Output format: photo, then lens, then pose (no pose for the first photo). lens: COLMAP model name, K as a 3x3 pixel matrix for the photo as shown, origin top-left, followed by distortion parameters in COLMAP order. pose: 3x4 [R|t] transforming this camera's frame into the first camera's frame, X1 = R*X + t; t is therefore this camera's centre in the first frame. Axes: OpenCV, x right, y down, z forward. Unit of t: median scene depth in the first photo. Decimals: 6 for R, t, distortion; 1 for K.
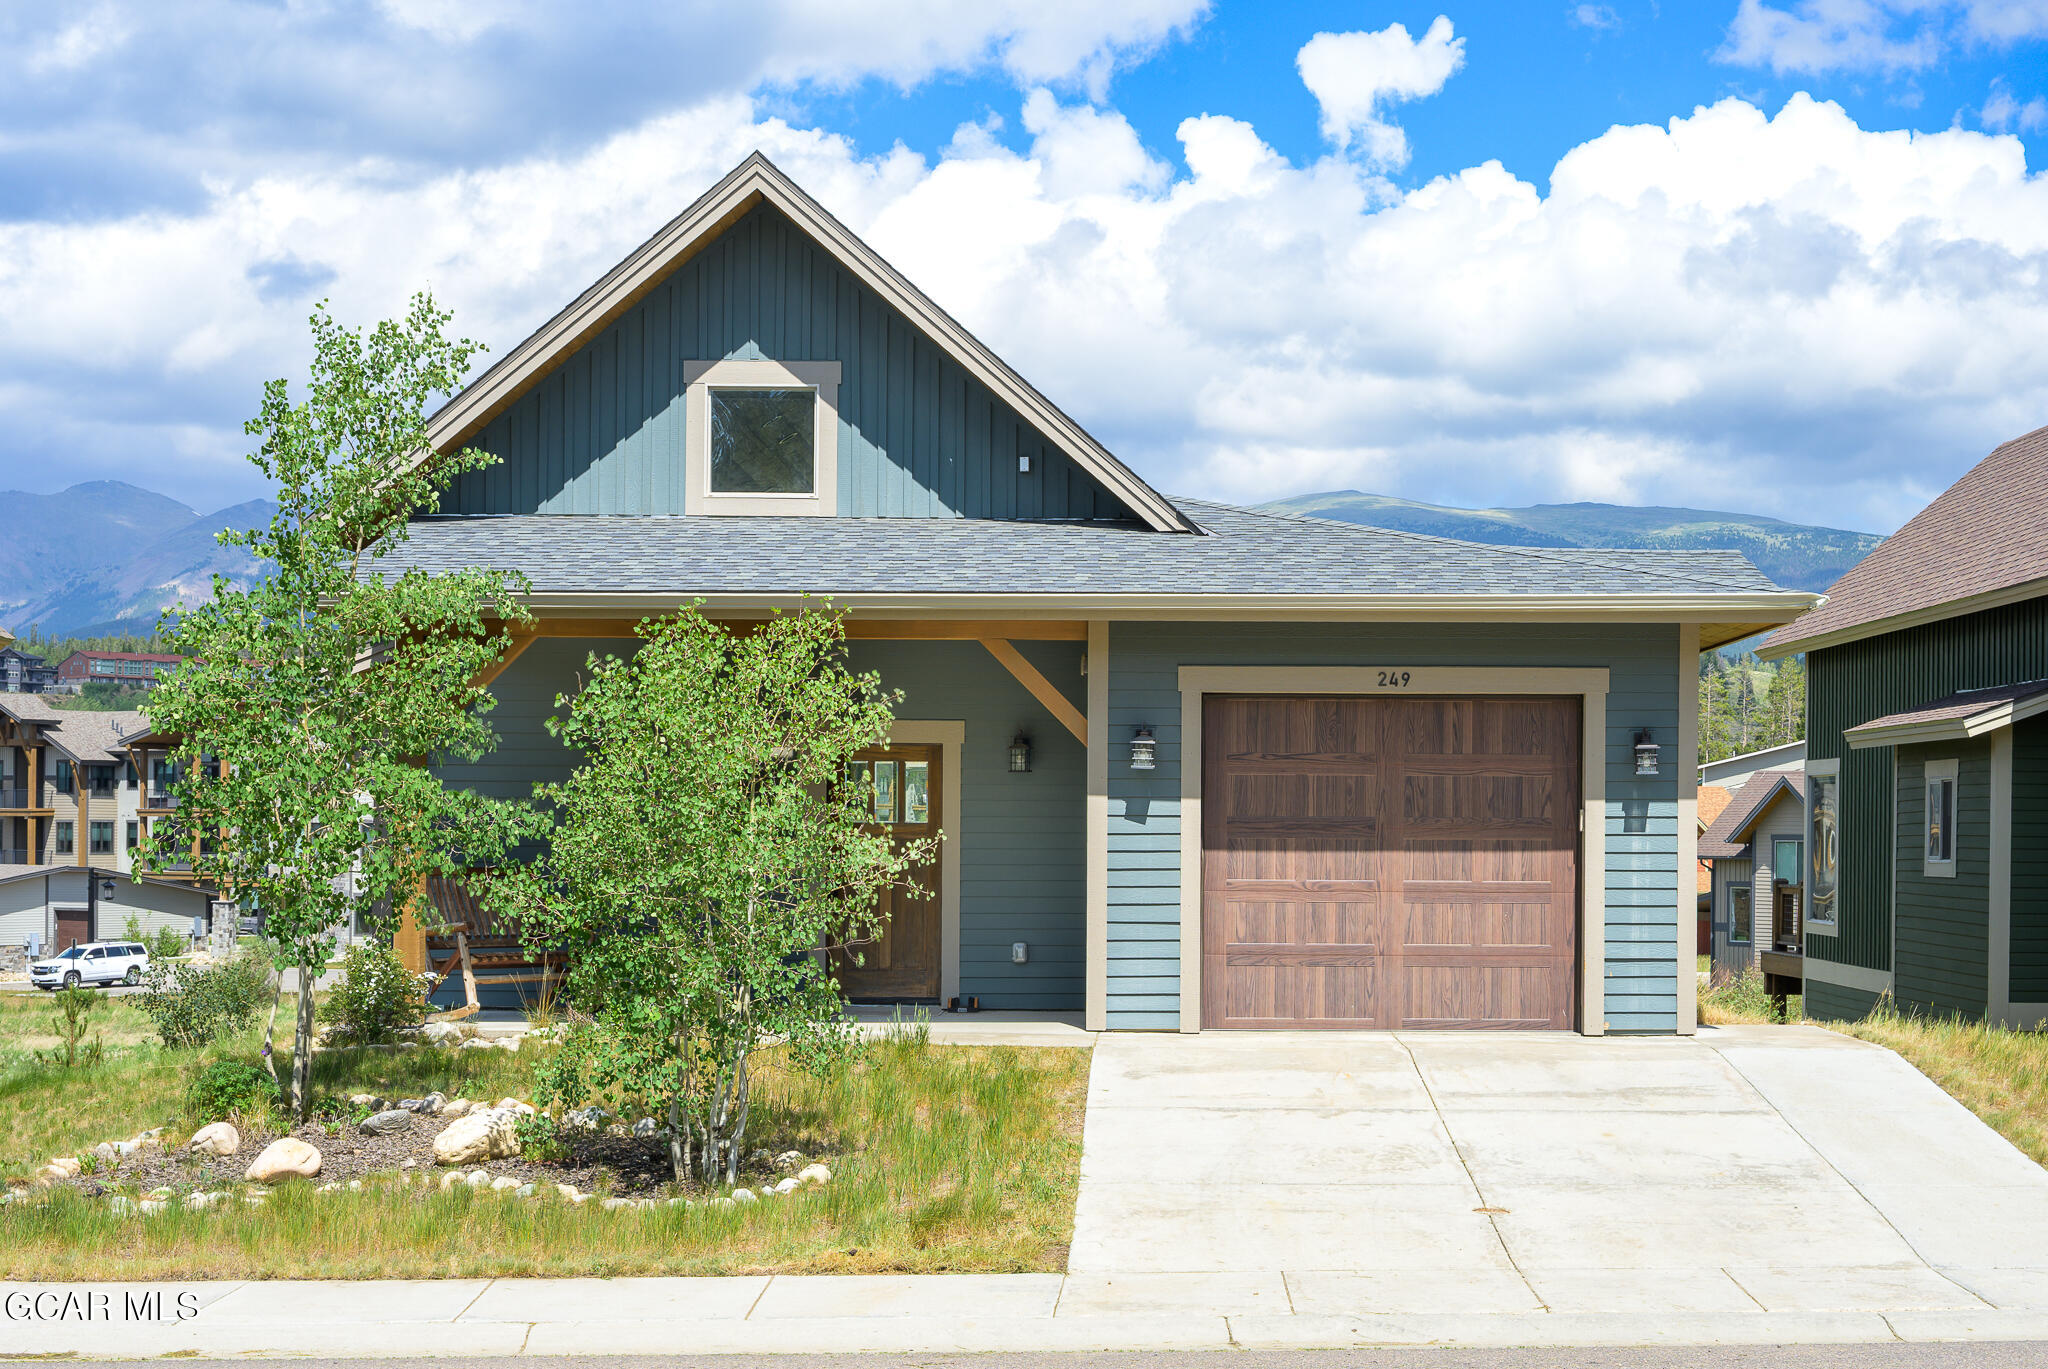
lens RADIAL K [[2985.4, 0, 1024.0], [0, 2985.4, 684.5], [0, 0, 1]] dist [0.024209, -0.005226]
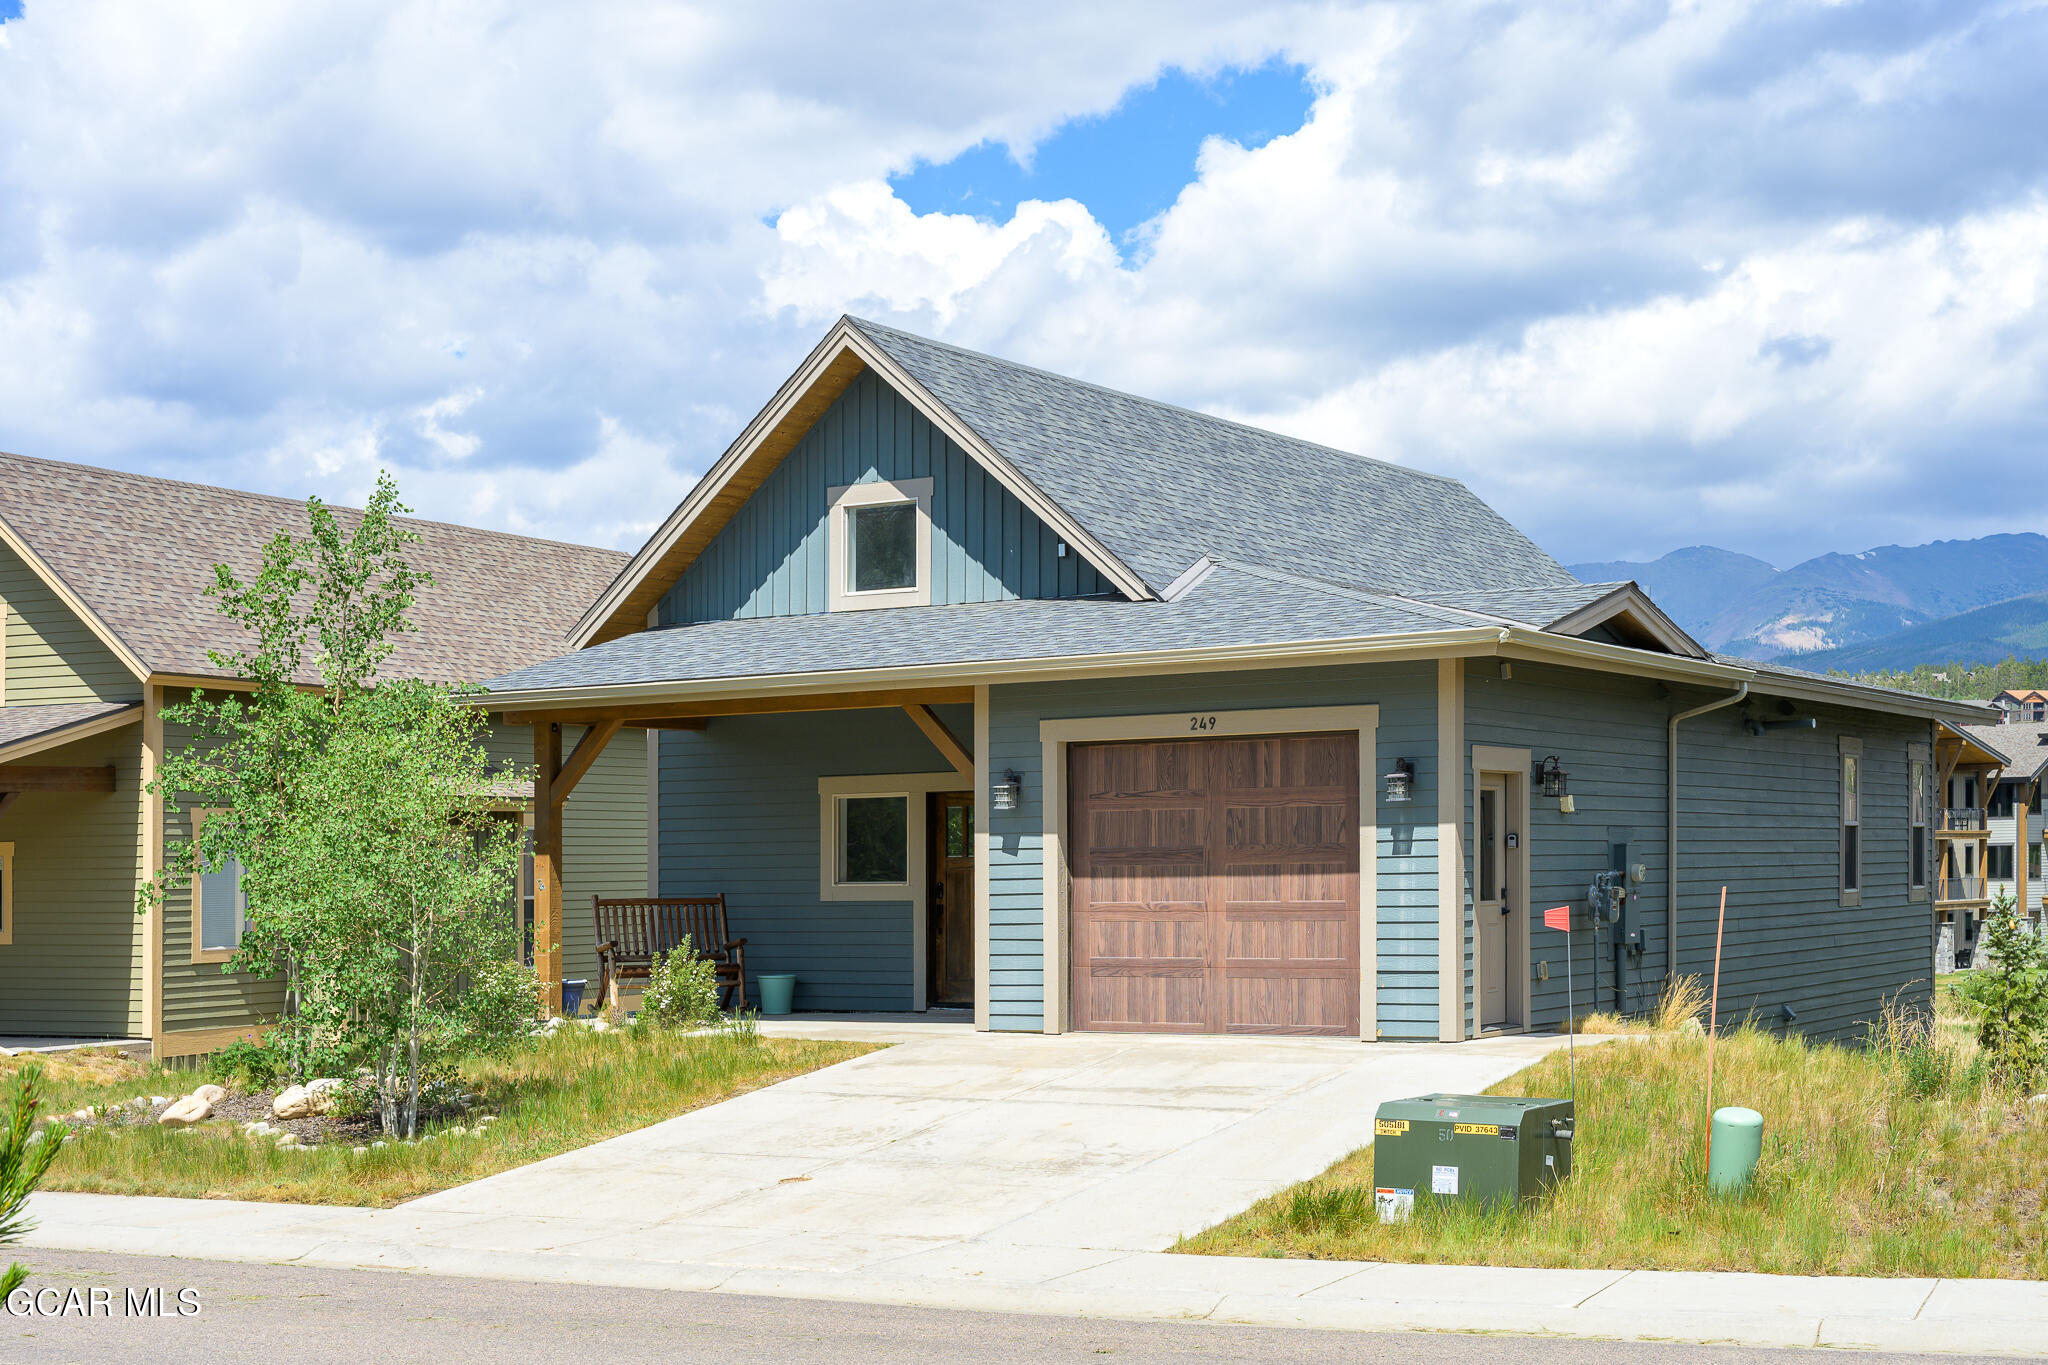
lens RADIAL K [[2760.8, 0, 1024.0], [0, 2760.8, 682.5], [0, 0, 1]] dist [0.029752, 0.030542]
pose [[0.851137, -0.052741, -0.522287, 0.611603], [0.045562, 0.998608, -0.026592, 0.007364], [0.522963, -0.001163, 0.852355, 0.071127]]
